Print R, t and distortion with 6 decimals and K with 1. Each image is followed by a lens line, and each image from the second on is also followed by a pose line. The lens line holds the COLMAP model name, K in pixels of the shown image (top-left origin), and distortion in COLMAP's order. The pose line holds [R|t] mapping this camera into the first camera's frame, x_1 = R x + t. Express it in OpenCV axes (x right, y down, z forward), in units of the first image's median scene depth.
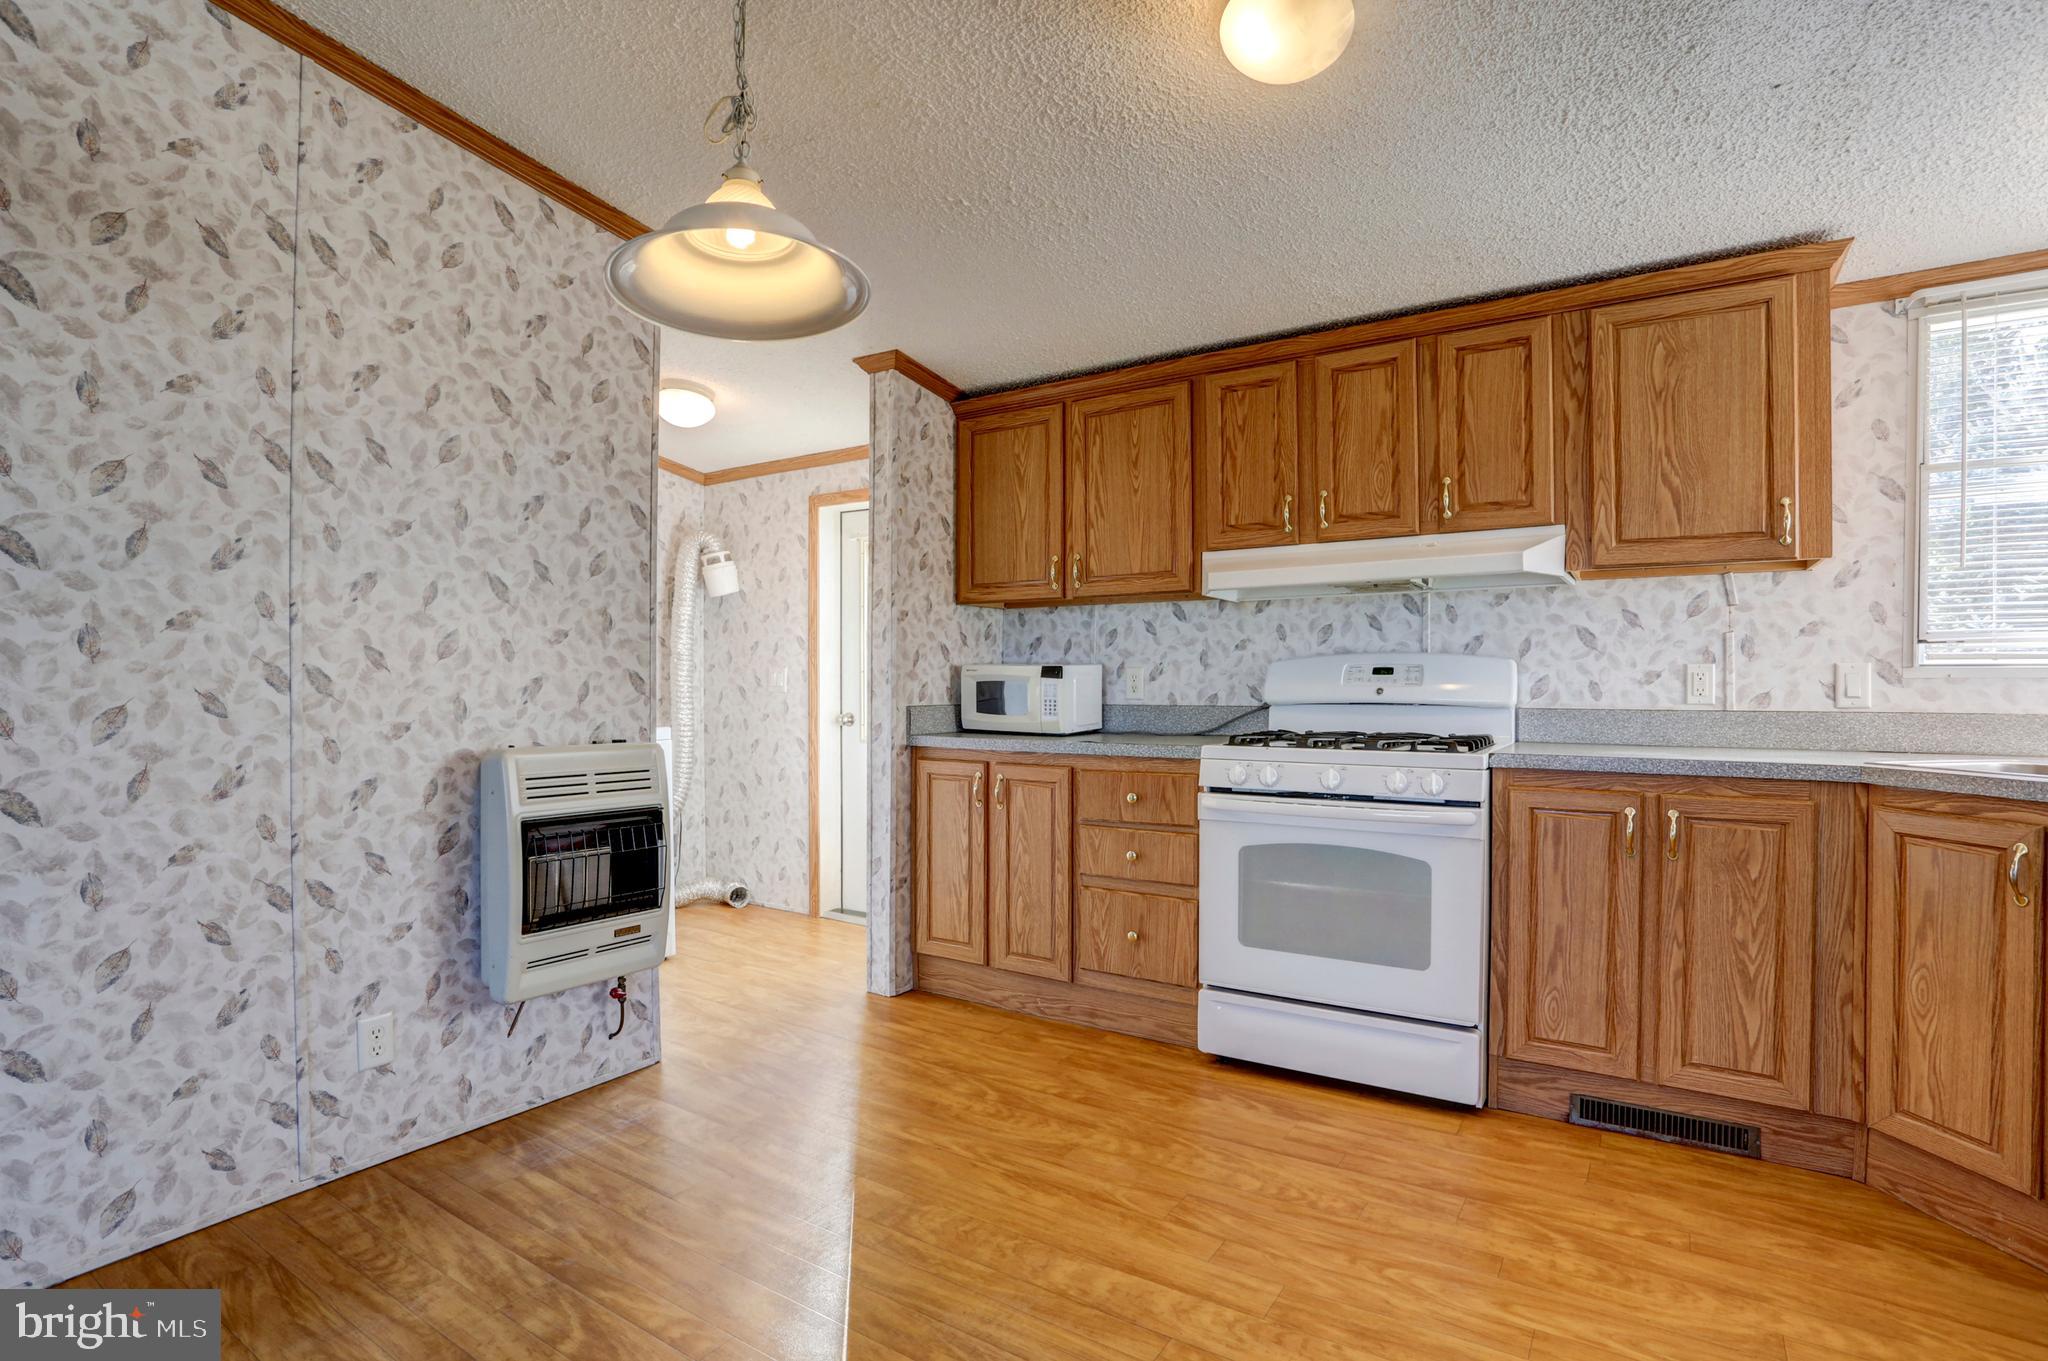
lens RADIAL K [[1003.9, 0, 1024.0], [0, 1003.9, 680.5], [0, 0, 1]] dist [-0.074145, 0.035663]
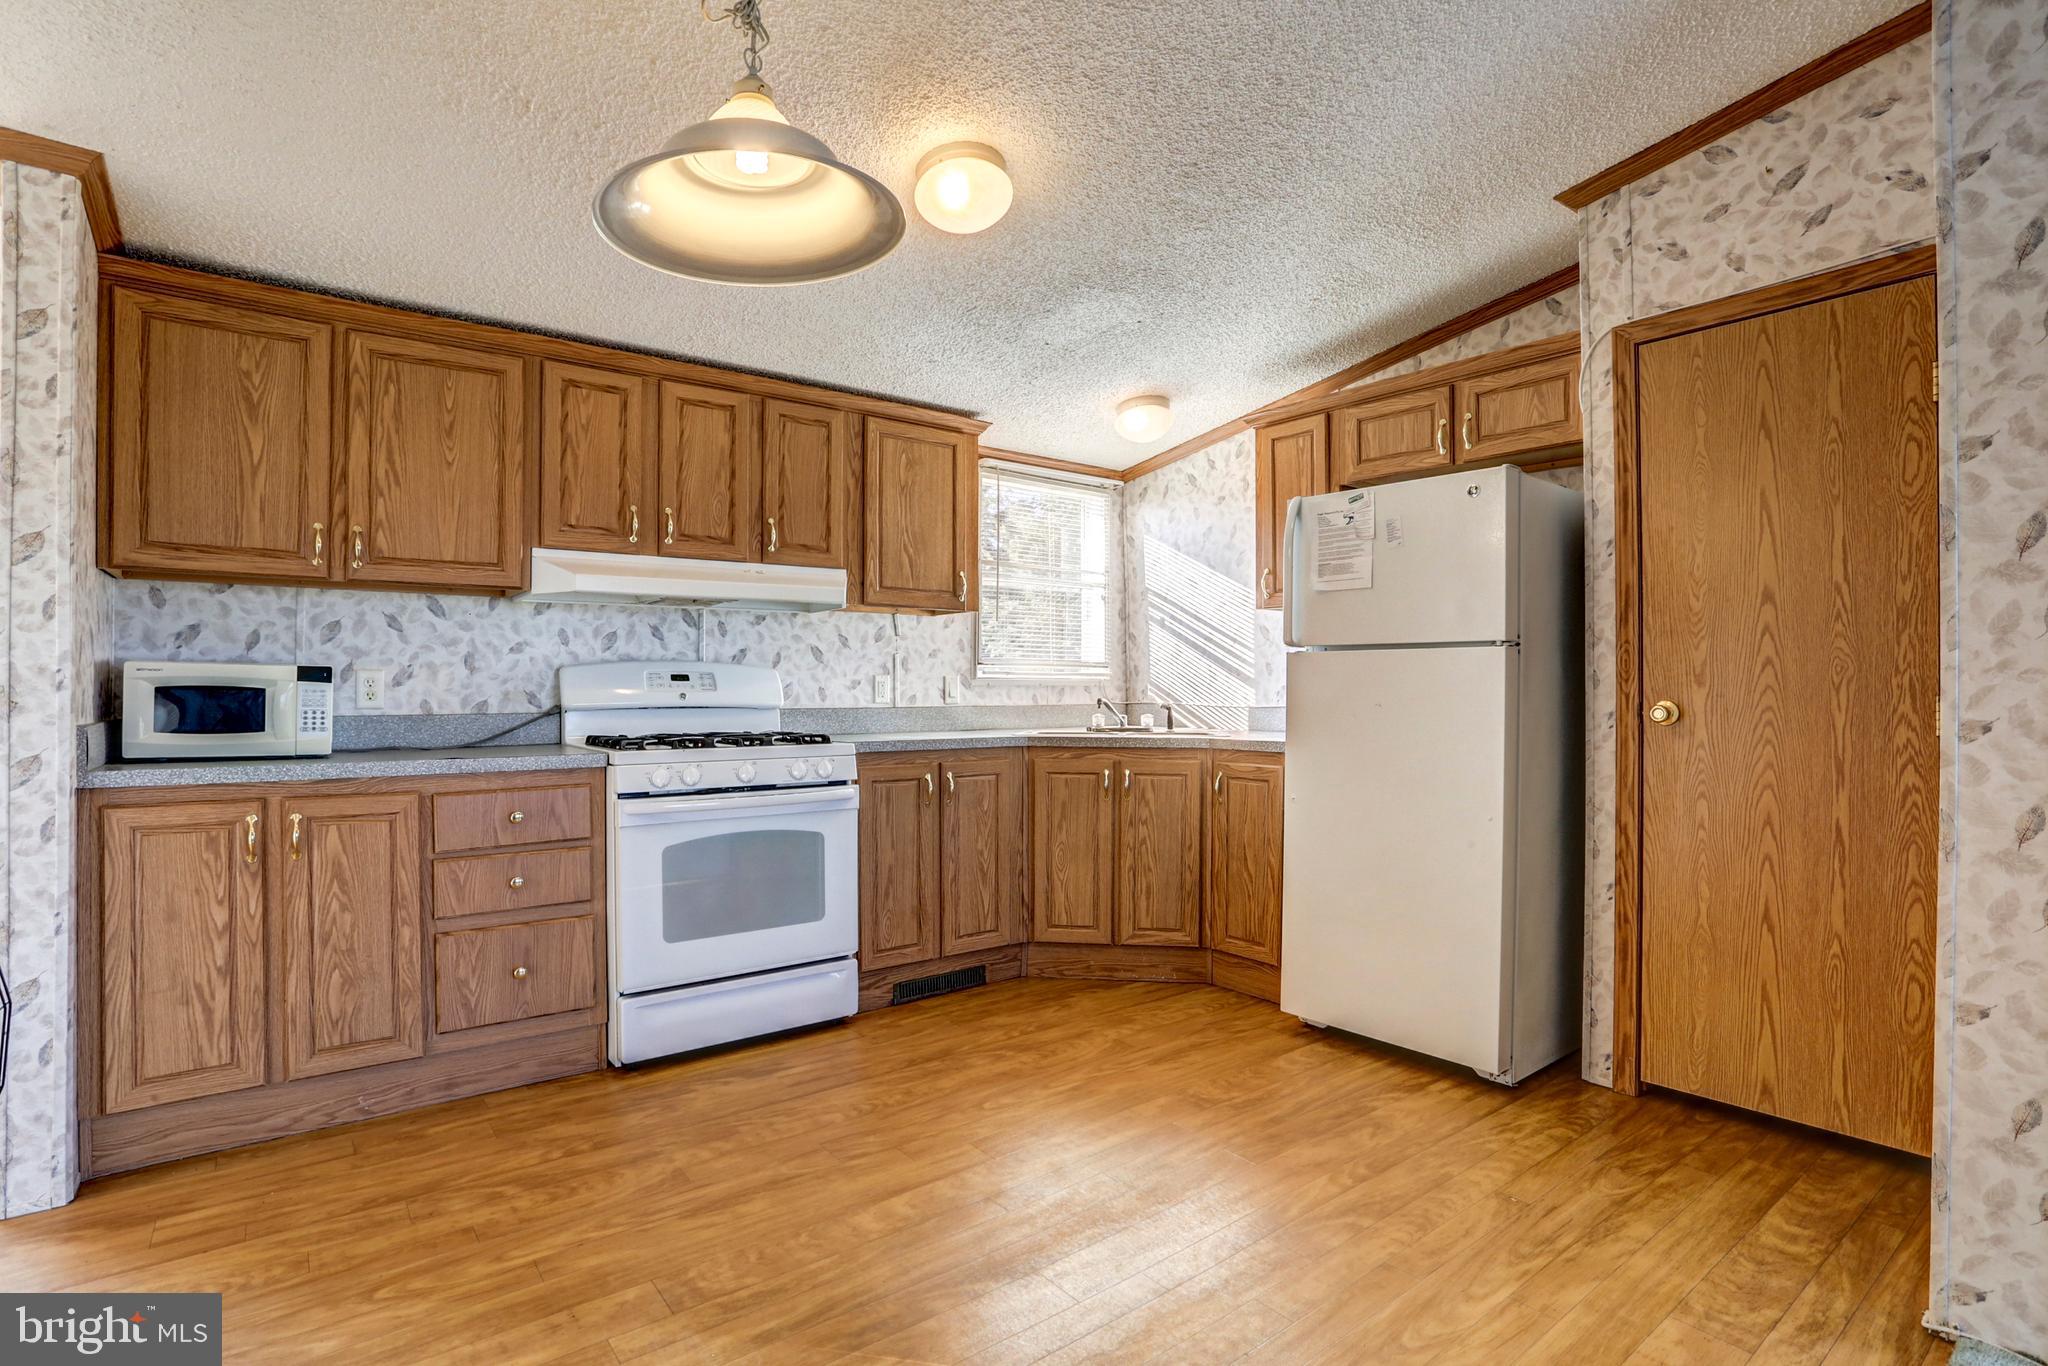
lens RADIAL K [[1007.5, 0, 1024.0], [0, 1007.5, 683.0], [0, 0, 1]] dist [-0.050002, 0.019666]
pose [[0.328492, 0.004704, 0.944495, -0.609223], [-0.001382, 0.999989, -0.004500, 0.000893], [-0.944506, 0.000173, 0.328495, 0.298565]]
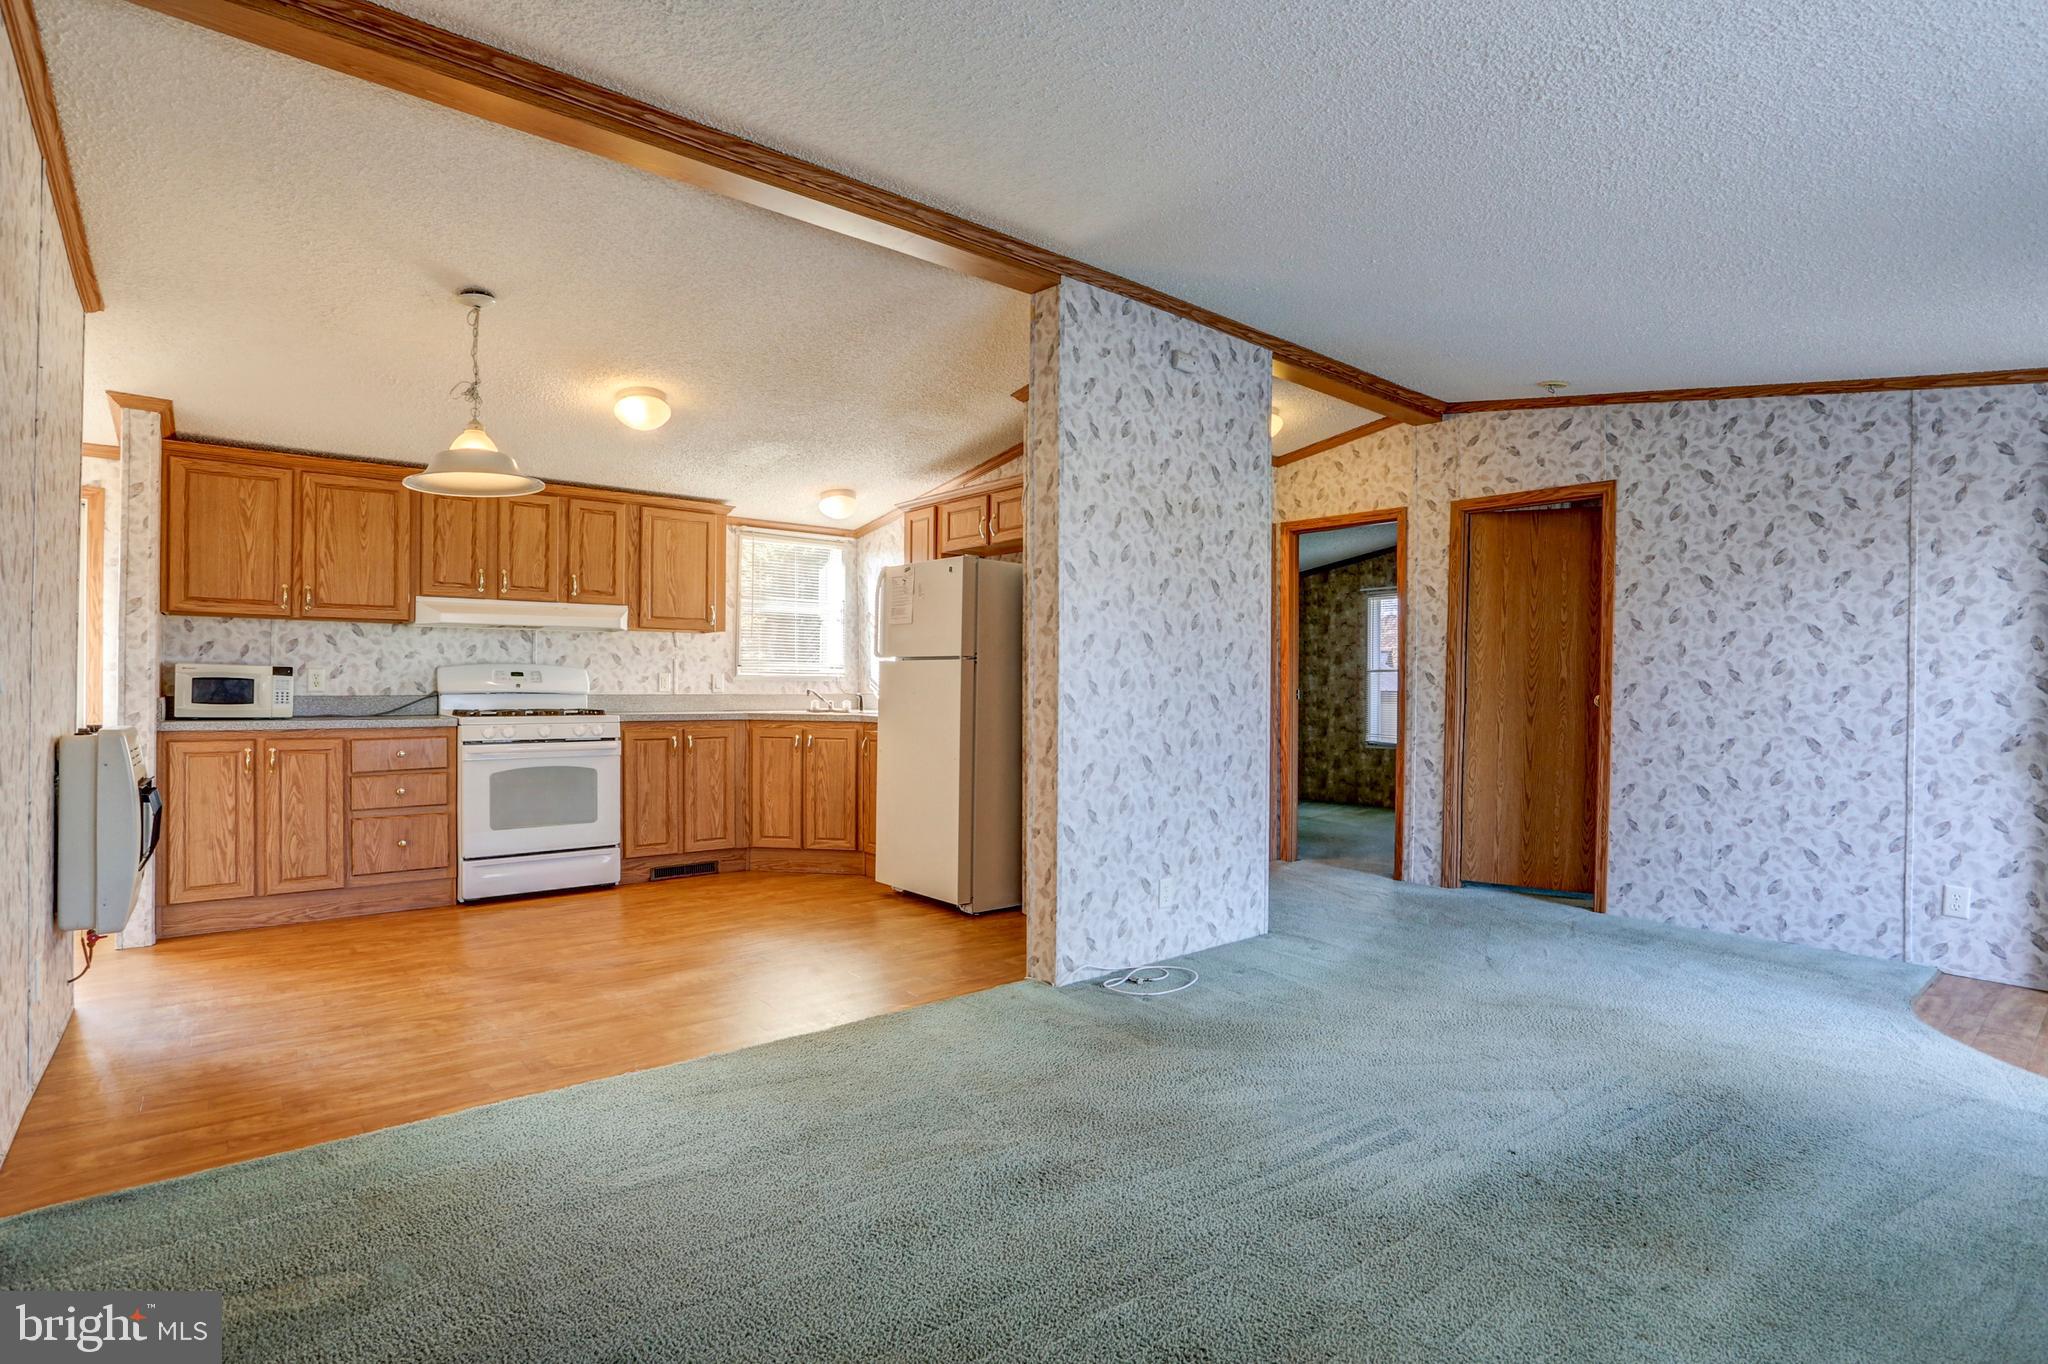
lens RADIAL K [[1003.4, 0, 982.5], [0, 1003.4, 683.2], [0, 0, 1]] dist [-0.001781, 0.001397]
pose [[0.331380, 0.003062, 0.943492, -1.115911], [-0.008065, 0.999967, -0.000413, 0.000437], [-0.943463, -0.007472, 0.331394, -0.384213]]
